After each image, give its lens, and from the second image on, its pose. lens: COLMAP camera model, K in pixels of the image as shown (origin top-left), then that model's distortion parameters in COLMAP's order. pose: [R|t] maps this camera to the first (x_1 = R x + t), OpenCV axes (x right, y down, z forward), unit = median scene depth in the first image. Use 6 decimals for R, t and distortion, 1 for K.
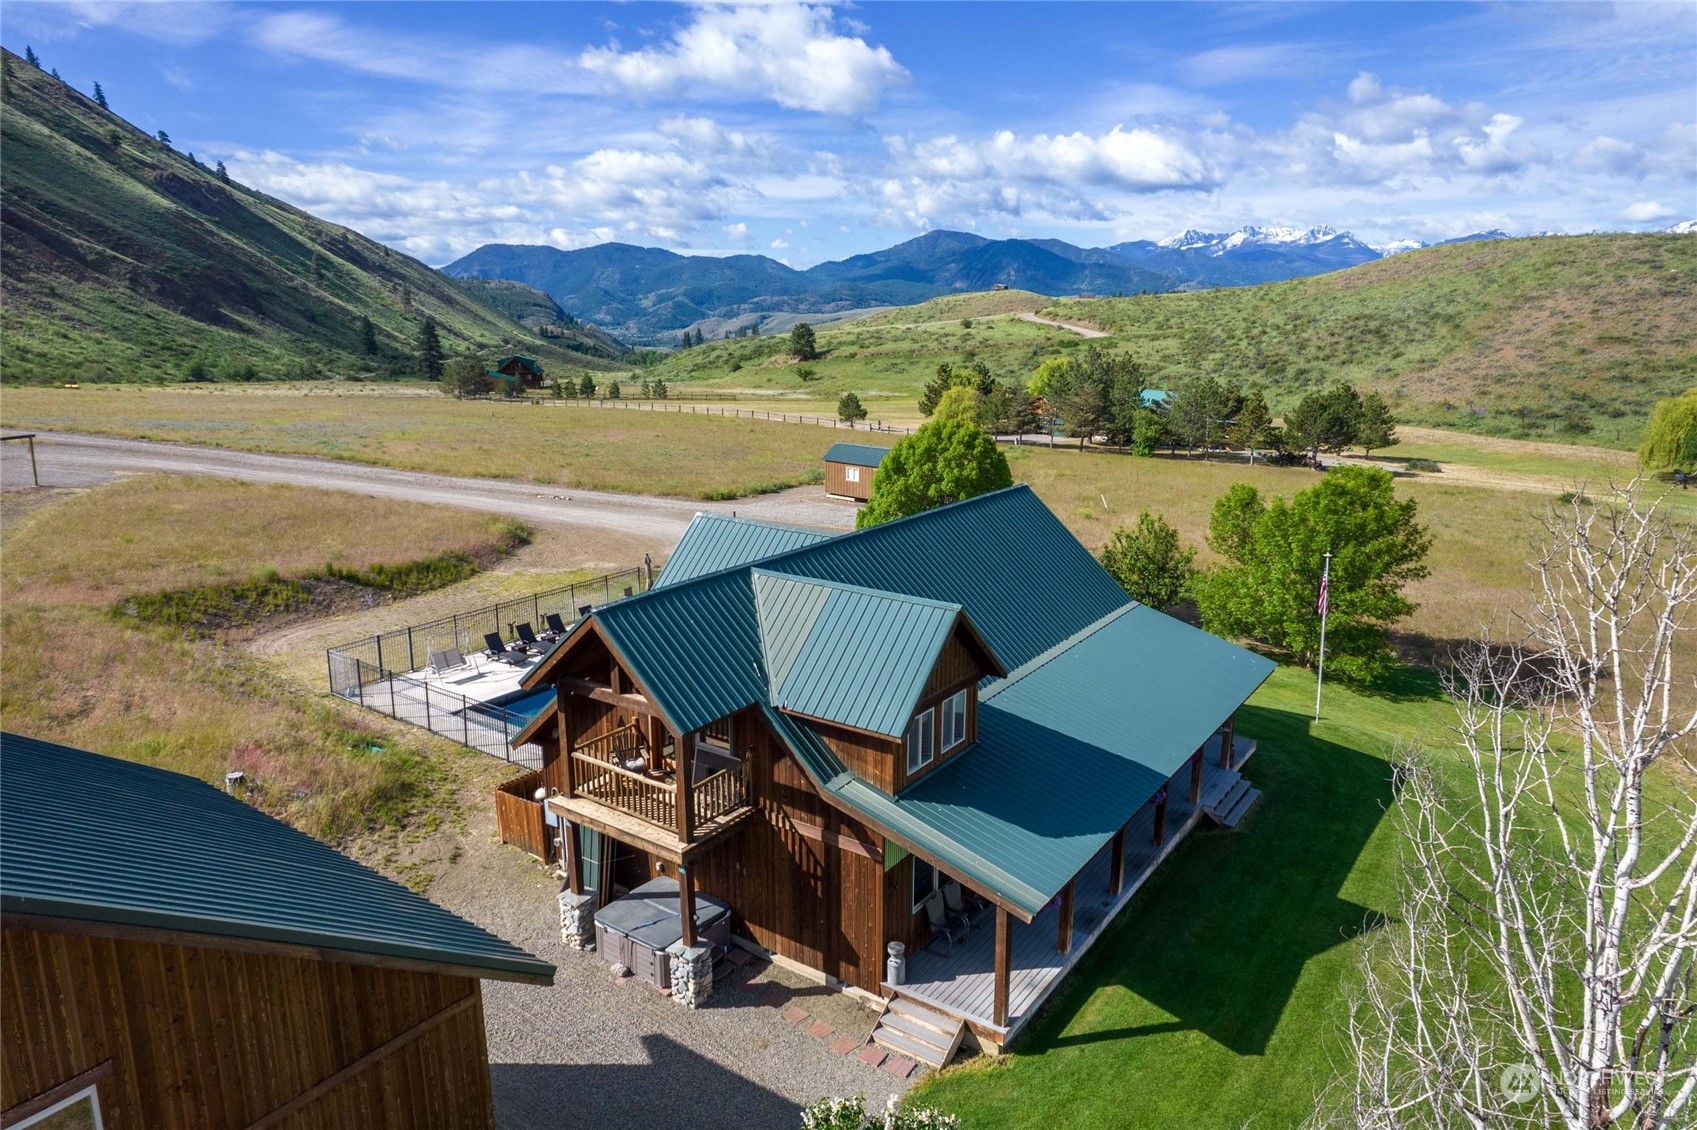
lens RADIAL K [[1034.3, 0, 856.1], [0, 1034.3, 517.0], [0, 0, 1]] dist [-0.090354, 0.087606]
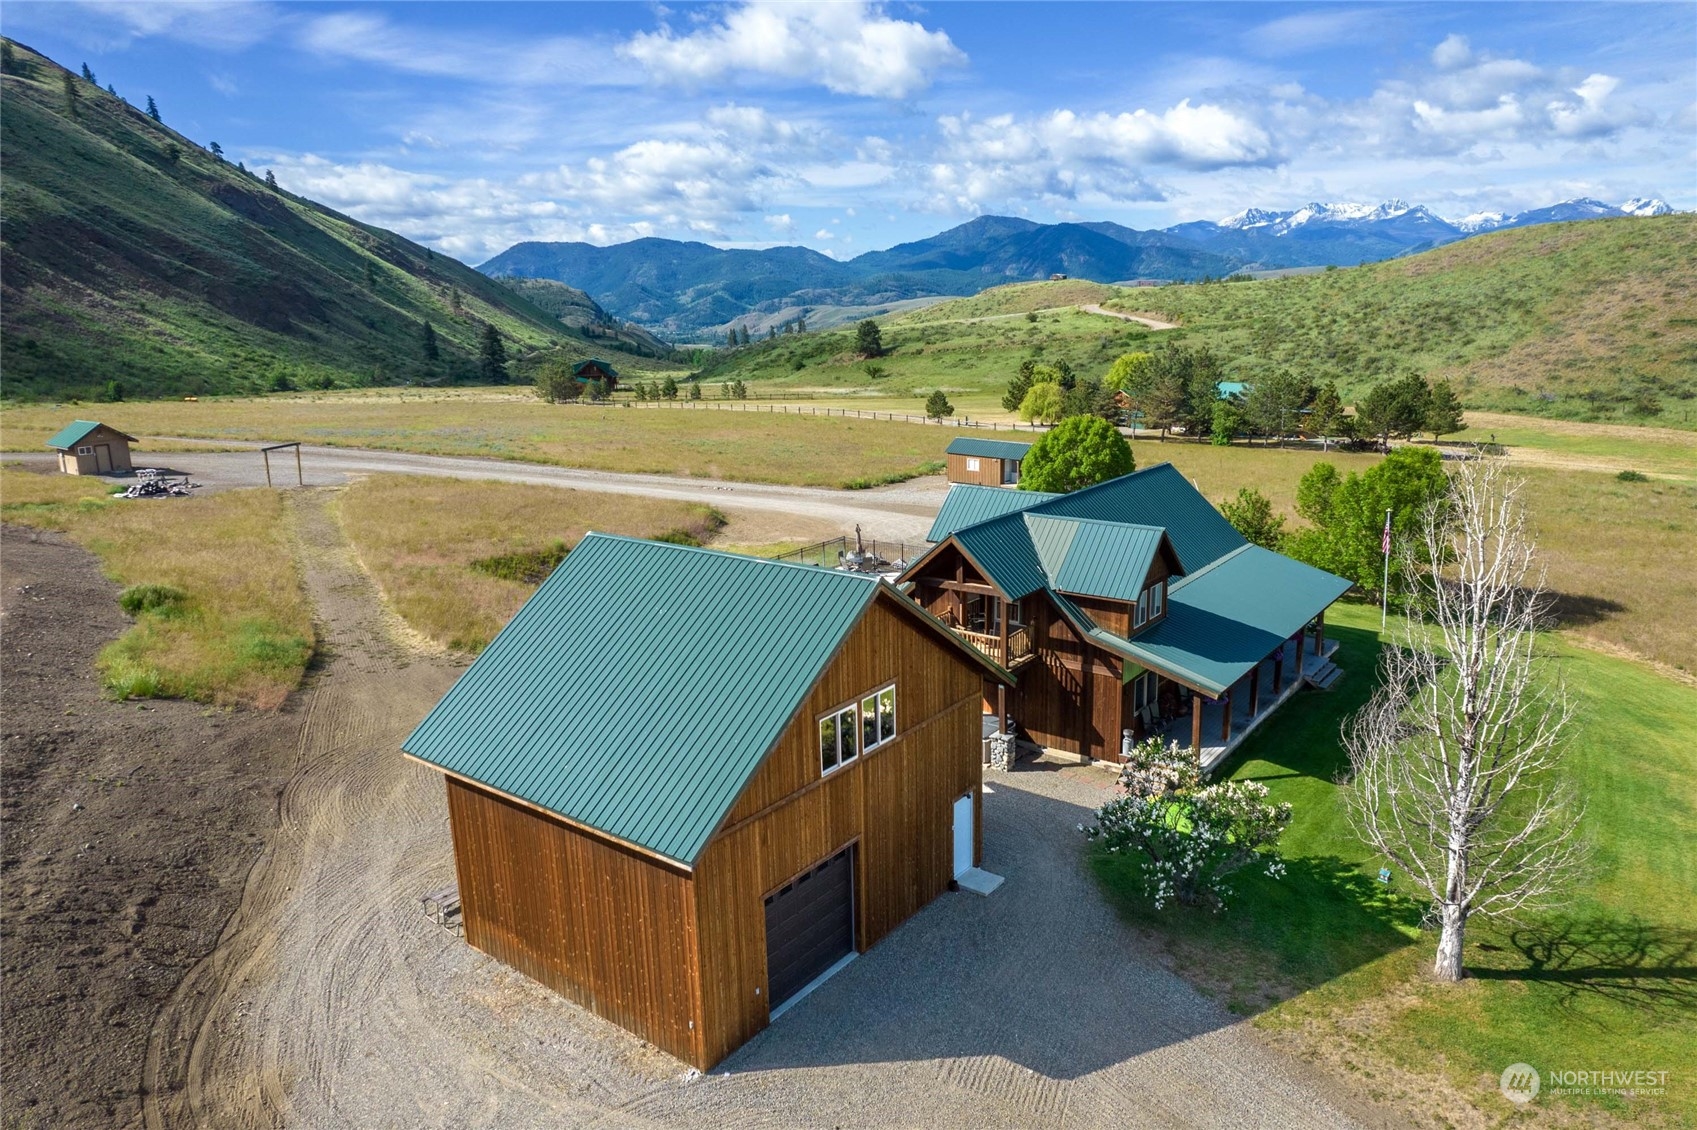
lens RADIAL K [[1120.5, 0, 848.5], [0, 1120.5, 565.0], [0, 0, 1]] dist [-0.070685, 0.062317]
pose [[0.999386, -0.016030, -0.031166, -0.046775], [0.017214, 0.999125, 0.038106, 0.009159], [0.030528, -0.038619, 0.998788, -0.108372]]
